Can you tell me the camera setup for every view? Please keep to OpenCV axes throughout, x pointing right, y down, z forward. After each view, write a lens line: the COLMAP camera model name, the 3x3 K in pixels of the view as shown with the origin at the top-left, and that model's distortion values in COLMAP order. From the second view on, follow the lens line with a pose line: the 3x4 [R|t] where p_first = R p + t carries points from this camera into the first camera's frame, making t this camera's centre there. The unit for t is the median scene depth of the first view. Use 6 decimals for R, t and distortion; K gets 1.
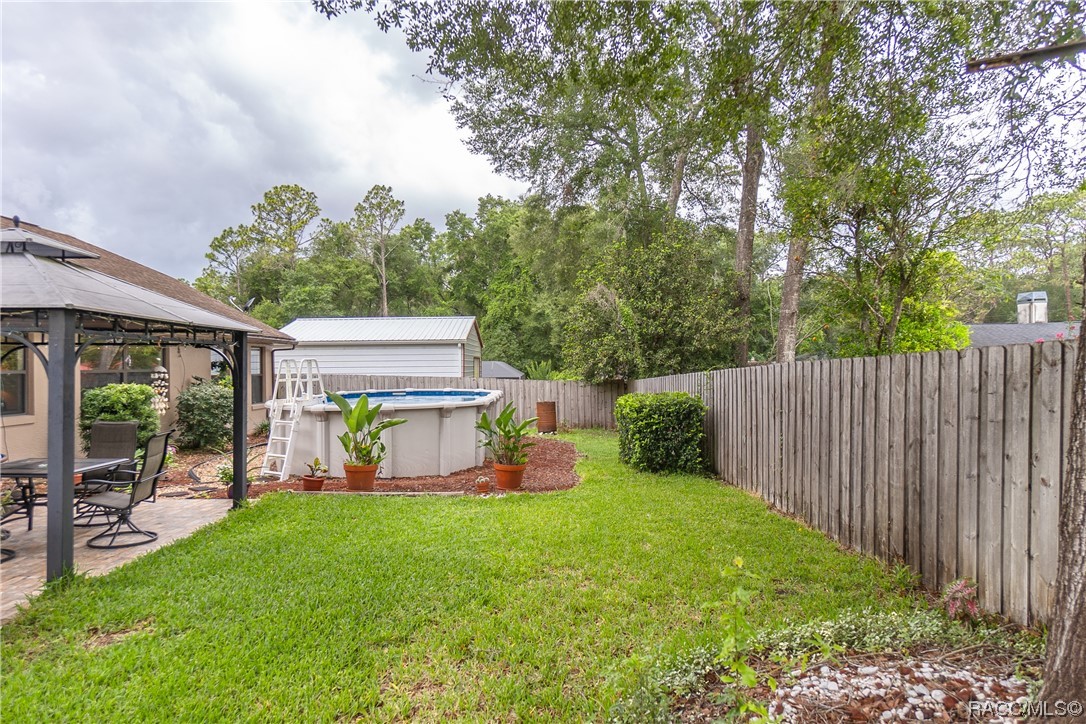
lens RADIAL K [[673.5, 0, 541.8], [0, 673.5, 352.4], [0, 0, 1]] dist [0.042556, 0.002542]
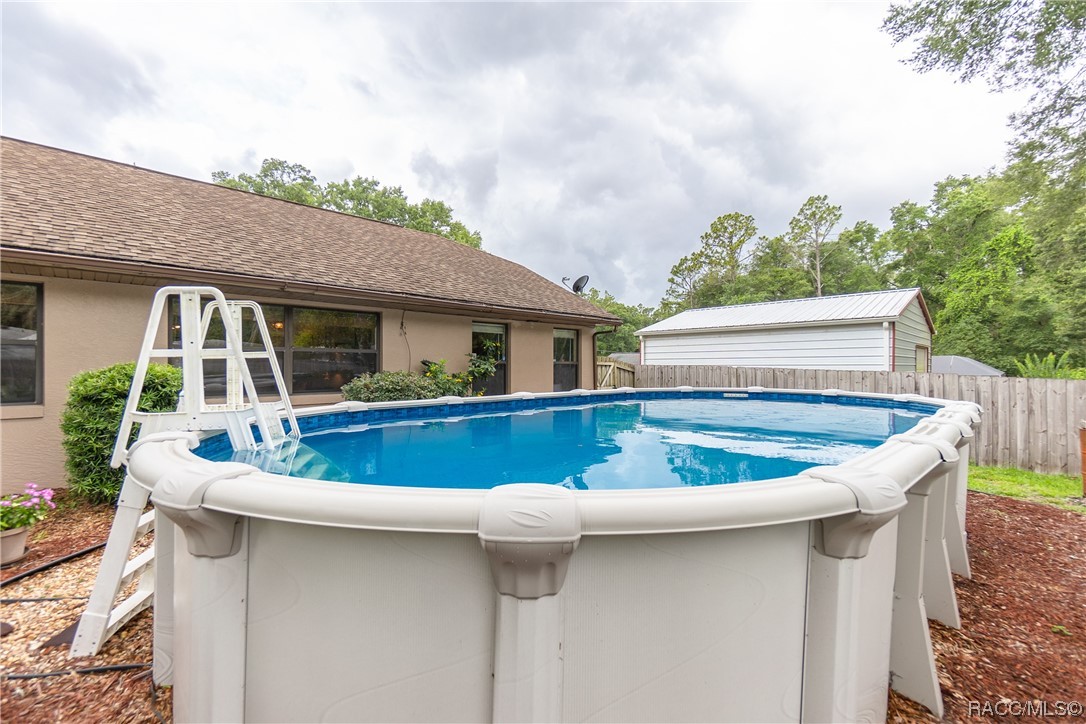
lens RADIAL K [[465.4, 0, 549.3], [0, 465.4, 365.7], [0, 0, 1]] dist [0.011581, -0.001729]
pose [[0.708177, 0.007166, -0.705999, -0.012360], [0.006455, 0.999841, 0.016624, 0.008367], [0.706006, -0.016330, 0.708018, 0.178932]]
